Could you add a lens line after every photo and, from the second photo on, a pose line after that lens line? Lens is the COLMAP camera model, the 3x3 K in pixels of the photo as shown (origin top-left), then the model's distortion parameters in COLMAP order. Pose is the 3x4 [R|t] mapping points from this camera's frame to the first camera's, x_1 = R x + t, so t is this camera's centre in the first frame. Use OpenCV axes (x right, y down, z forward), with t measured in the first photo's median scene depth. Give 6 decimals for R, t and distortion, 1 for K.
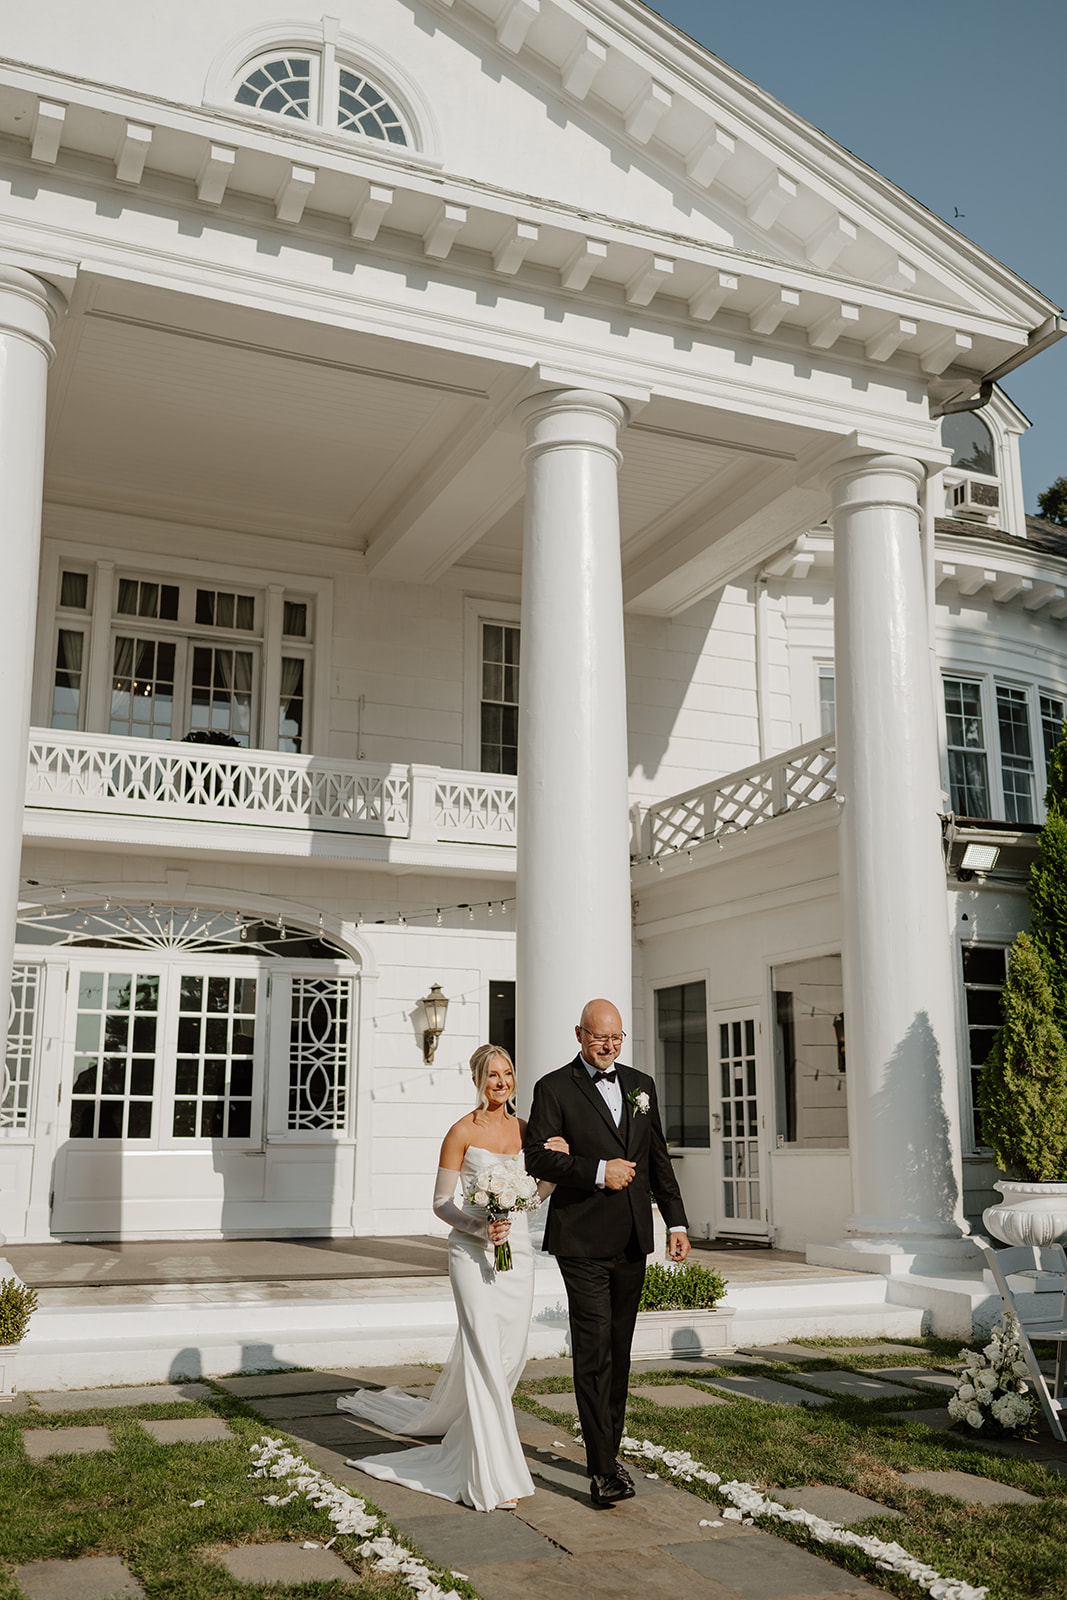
lens RADIAL K [[1544.0, 0, 530.4], [0, 1544.0, 790.8], [0, 0, 1]] dist [-0.001594, -0.002561]
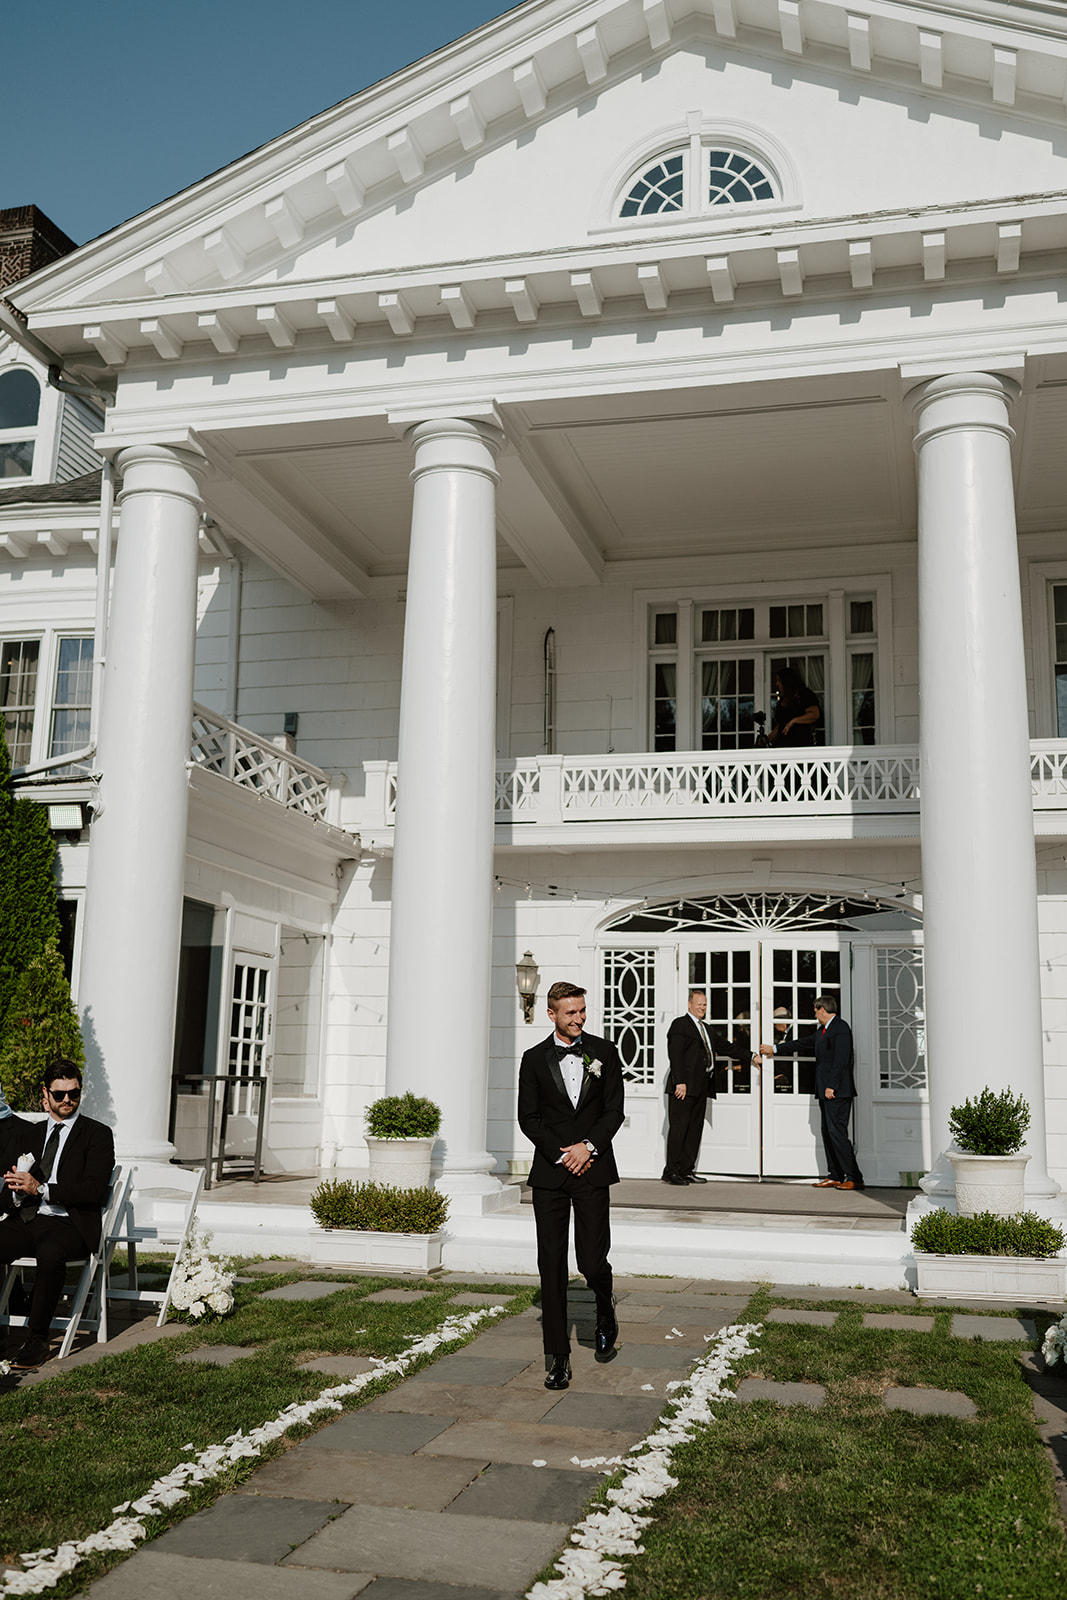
lens RADIAL K [[1577.5, 0, 533.5], [0, 1577.5, 800.0], [0, 0, 1]] dist [-0.001083, 0.016885]
pose [[0.788525, -0.102350, -0.606426, 0.373253], [0.117531, 0.992959, -0.014764, 0.005426], [0.603667, -0.059632, 0.795003, -0.023045]]
